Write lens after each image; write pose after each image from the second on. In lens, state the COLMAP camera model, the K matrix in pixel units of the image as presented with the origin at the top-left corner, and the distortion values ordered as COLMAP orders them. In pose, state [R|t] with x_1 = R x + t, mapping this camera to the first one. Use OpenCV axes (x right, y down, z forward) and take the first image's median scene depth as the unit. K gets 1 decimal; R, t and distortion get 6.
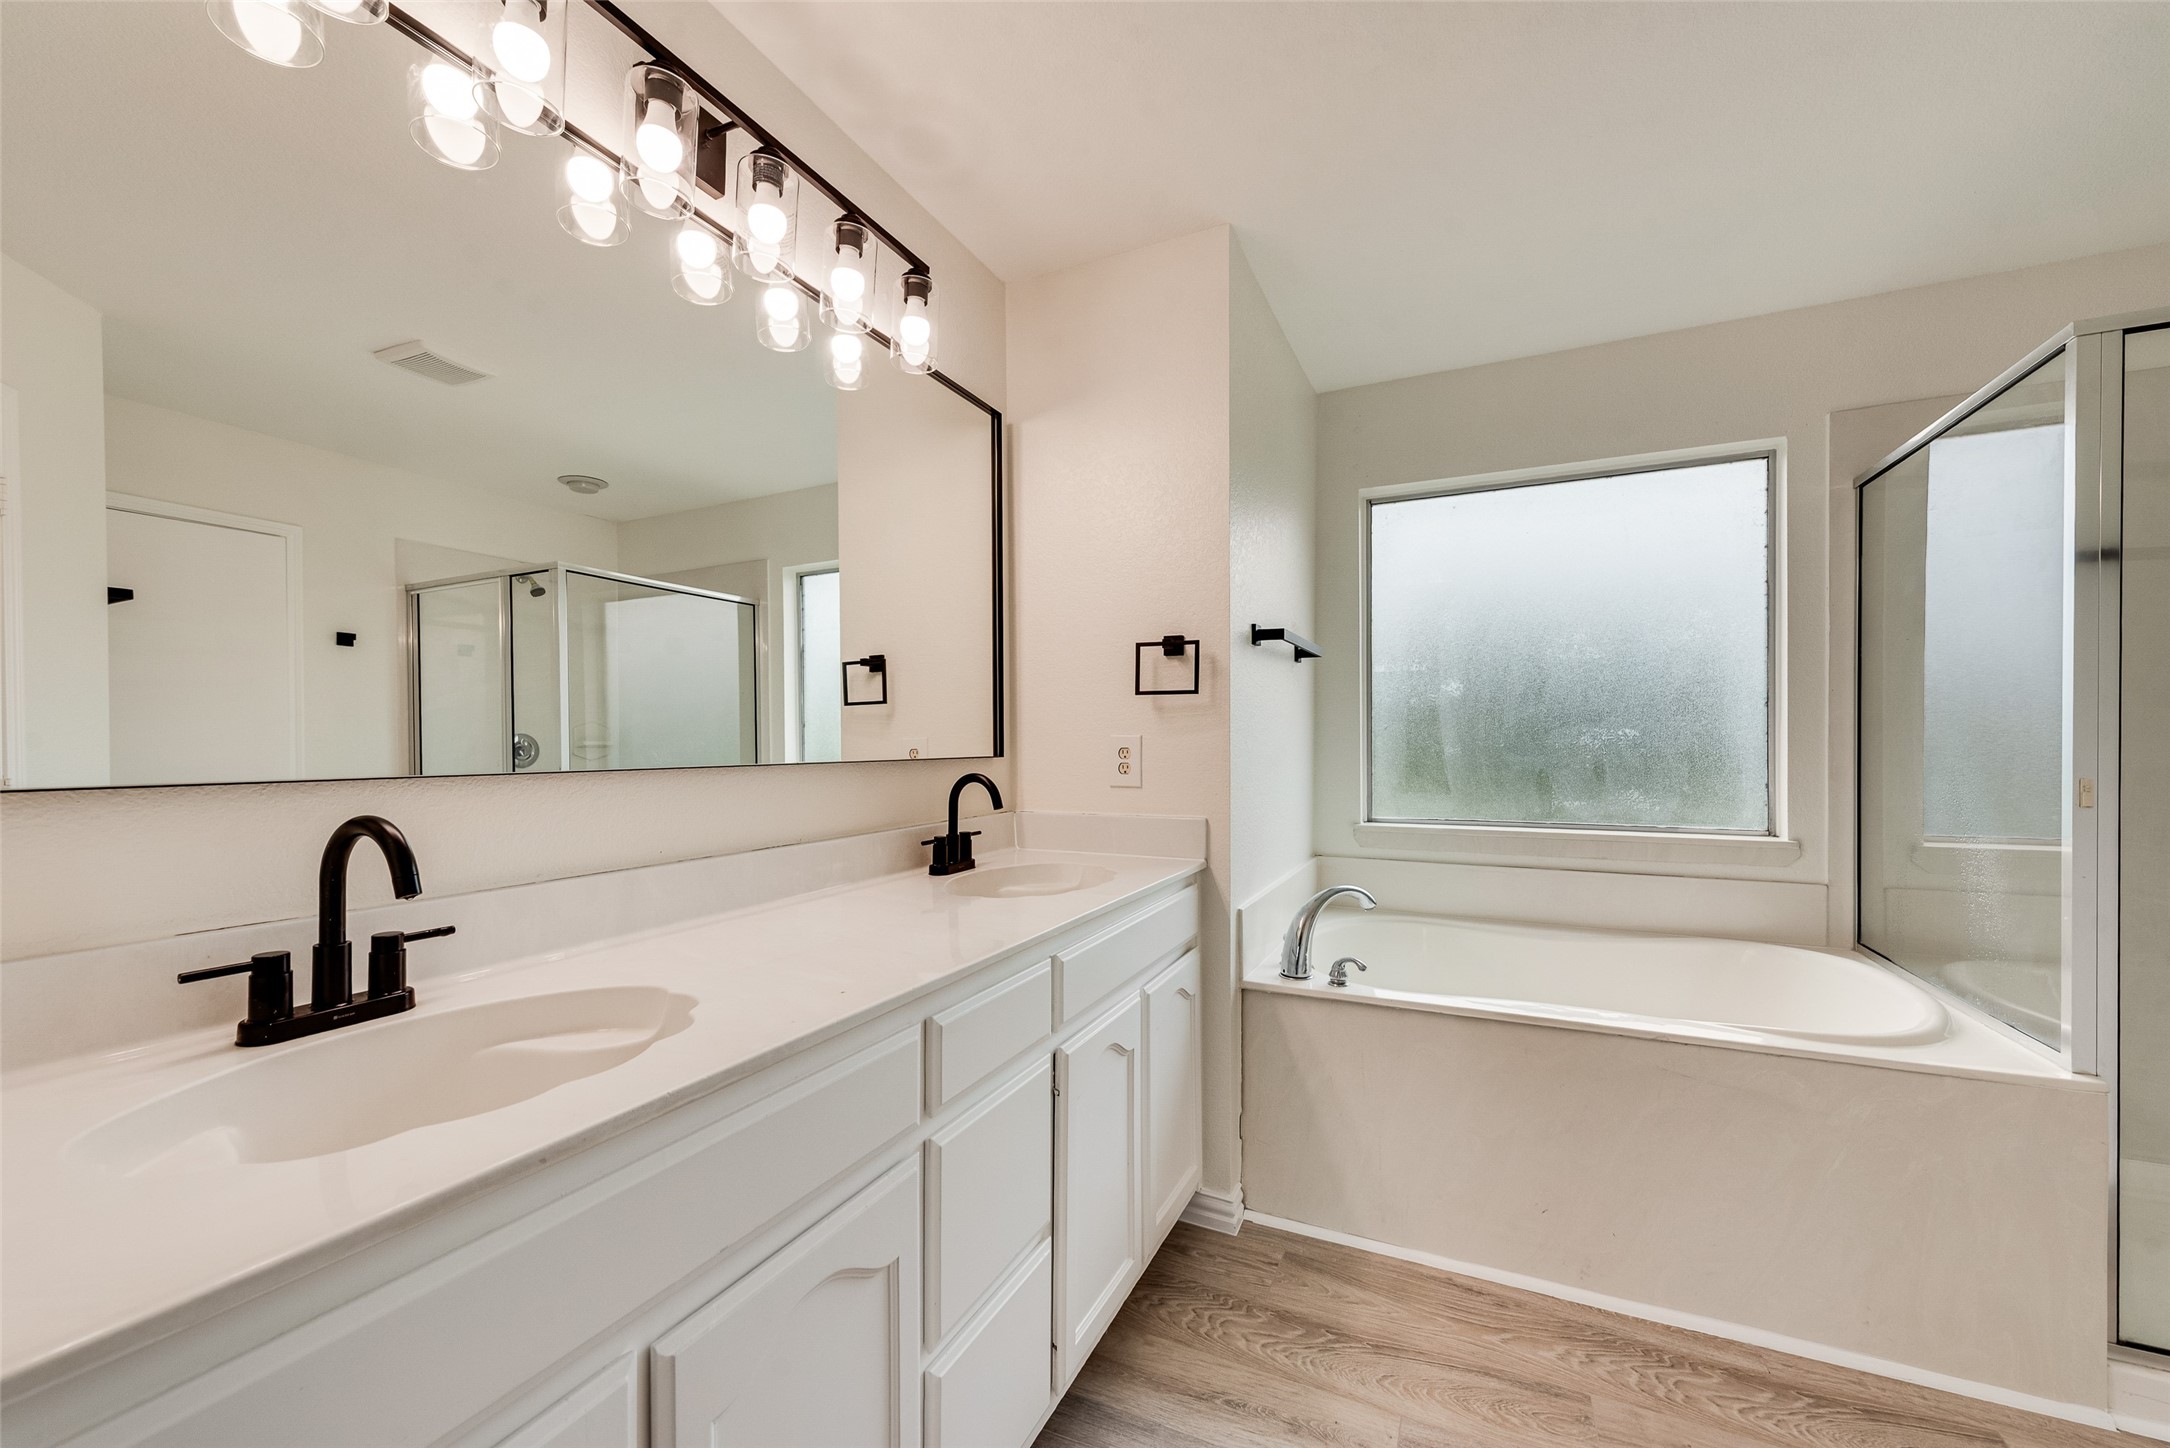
lens RADIAL K [[840.6, 0, 1083.6], [0, 840.6, 745.4], [0, 0, 1]] dist [-0.001168, -0.000831]
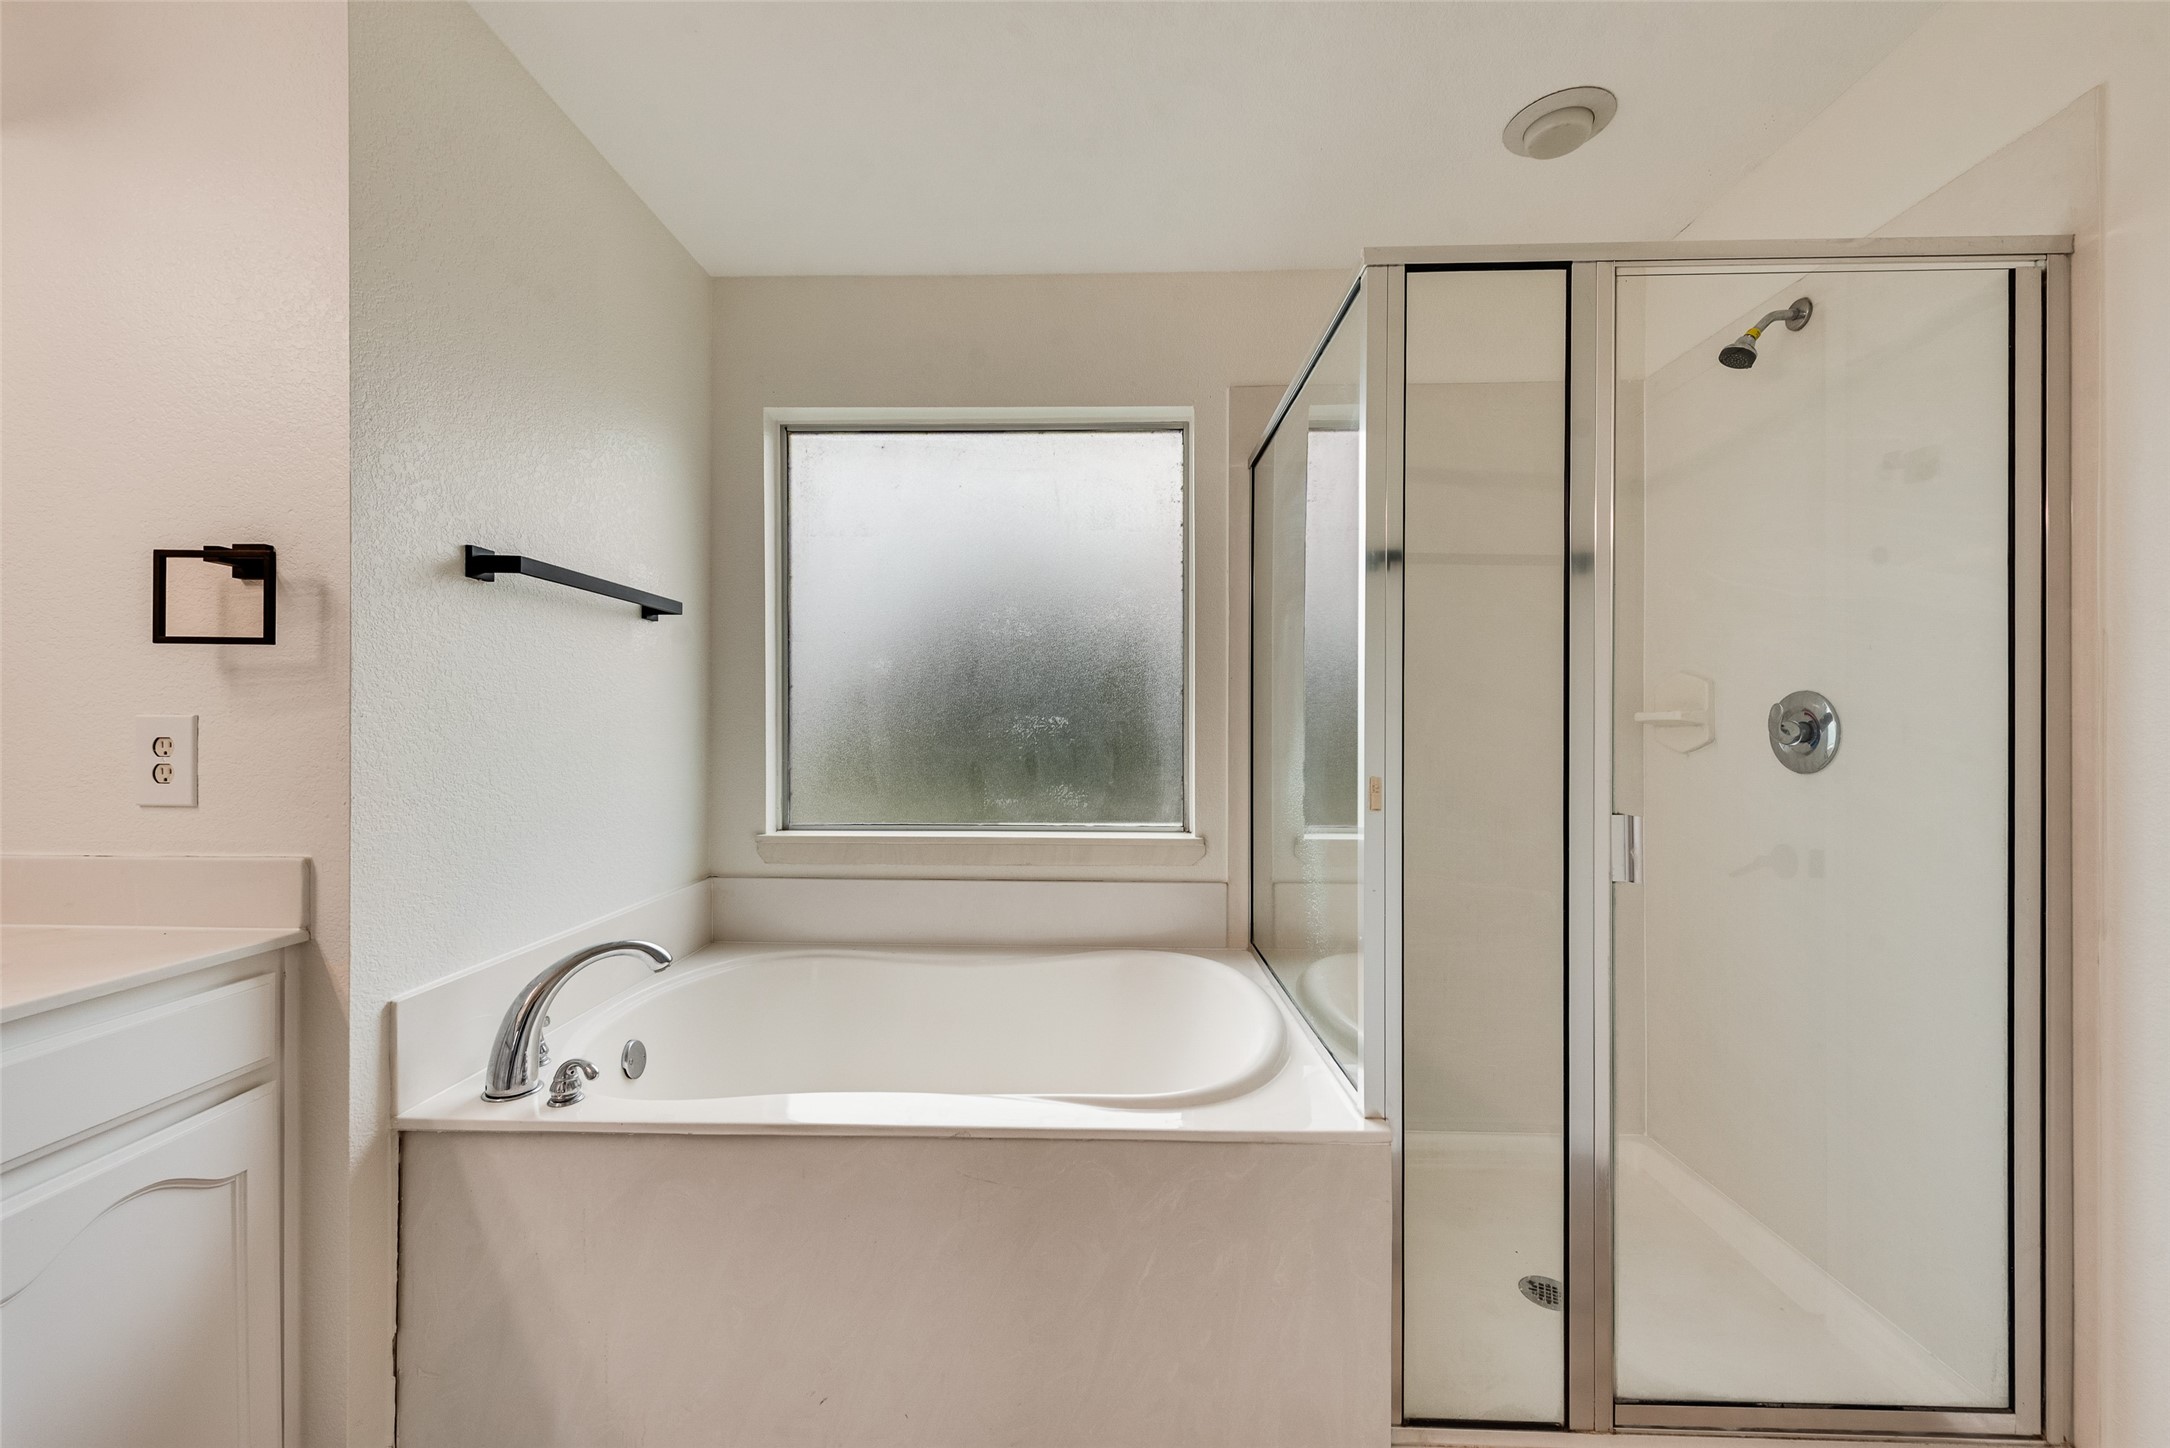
lens RADIAL K [[840.6, 0, 1082.1], [0, 840.6, 723.5], [0, 0, 1]] dist [-0.001168, -0.000831]
pose [[0.907271, 0.009027, 0.420449, 0.341692], [-0.004839, 0.999927, -0.011027, -0.002862], [-0.420519, 0.007970, 0.907249, 0.208076]]
